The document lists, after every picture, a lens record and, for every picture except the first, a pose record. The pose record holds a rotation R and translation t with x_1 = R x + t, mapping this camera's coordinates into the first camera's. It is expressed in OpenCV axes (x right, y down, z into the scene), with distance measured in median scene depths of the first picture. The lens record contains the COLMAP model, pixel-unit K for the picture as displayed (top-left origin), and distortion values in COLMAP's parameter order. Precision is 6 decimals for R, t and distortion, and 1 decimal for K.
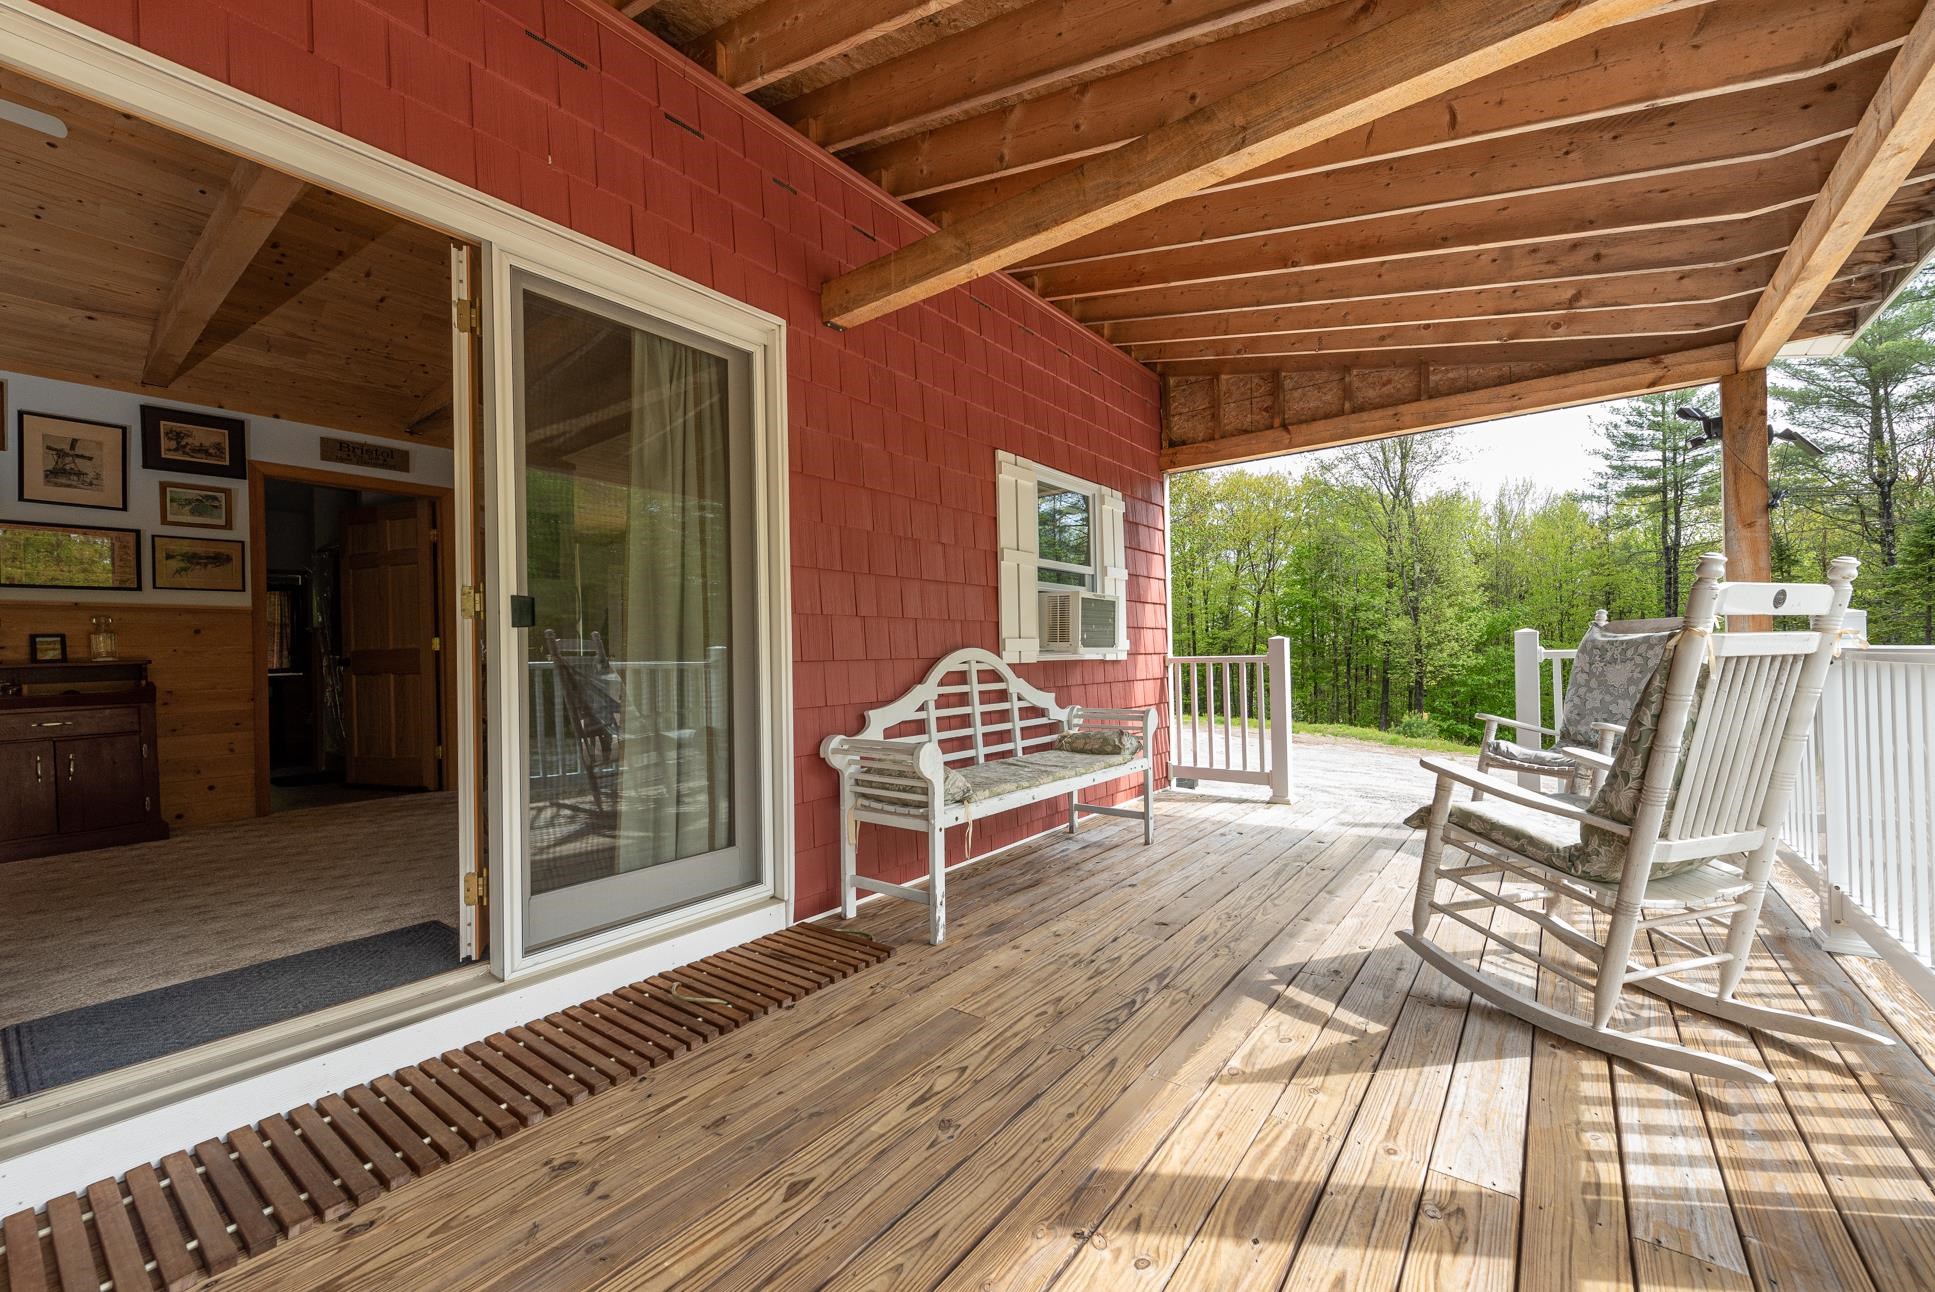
lens RADIAL K [[754.8, 0, 982.9], [0, 754.8, 647.4], [0, 0, 1]] dist [0.012097, -0.003738]
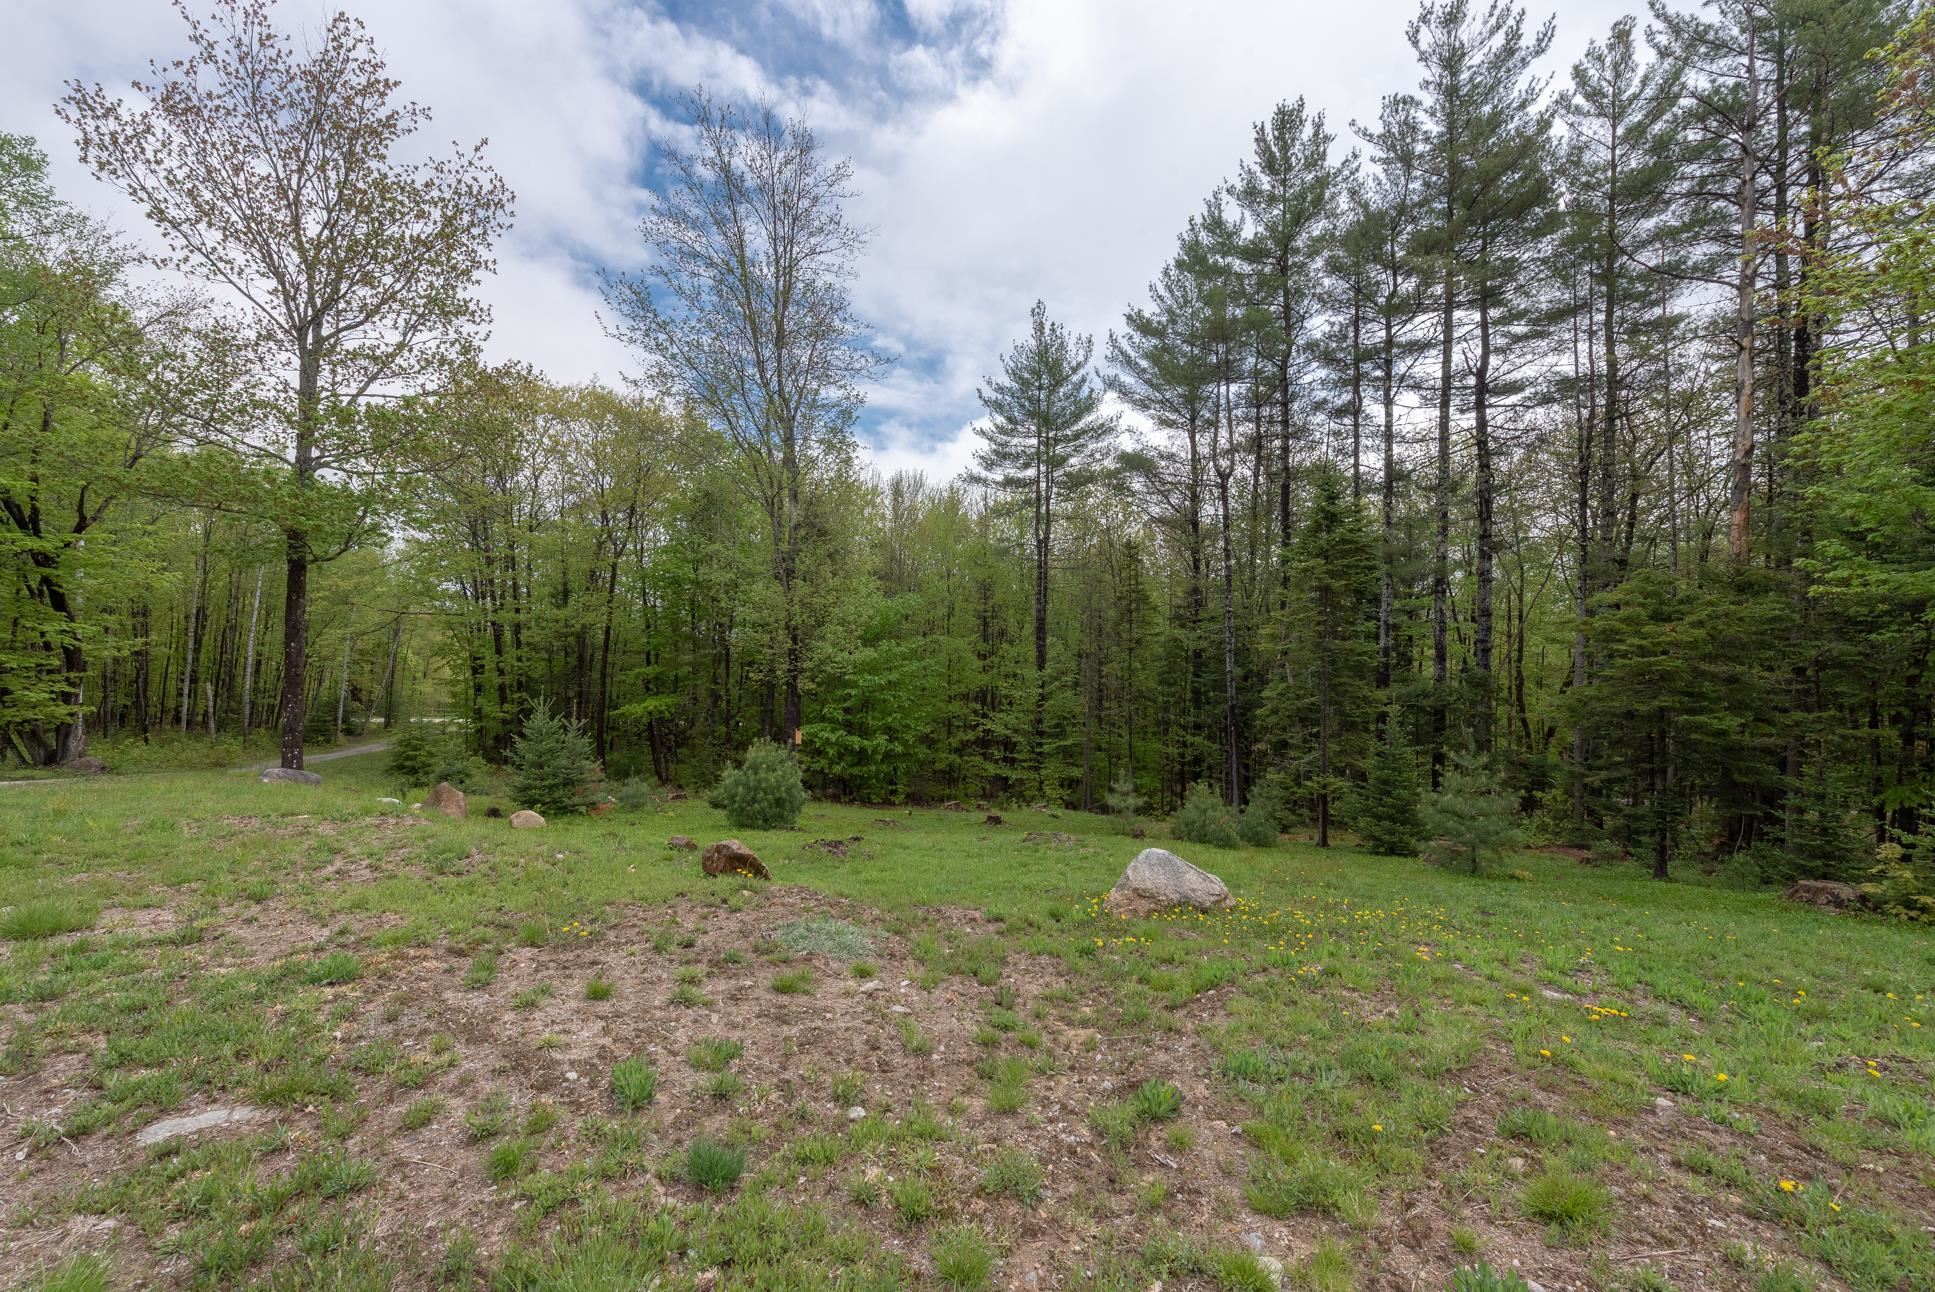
lens RADIAL K [[754.8, 0, 967.1], [0, 754.8, 651.4], [0, 0, 1]] dist [0.012097, -0.003738]
pose [[0.763815, 0.018652, 0.645165, 0.165136], [-0.021209, 0.999768, -0.003795, 0.010039], [-0.645086, -0.010784, 0.764034, 0.248414]]
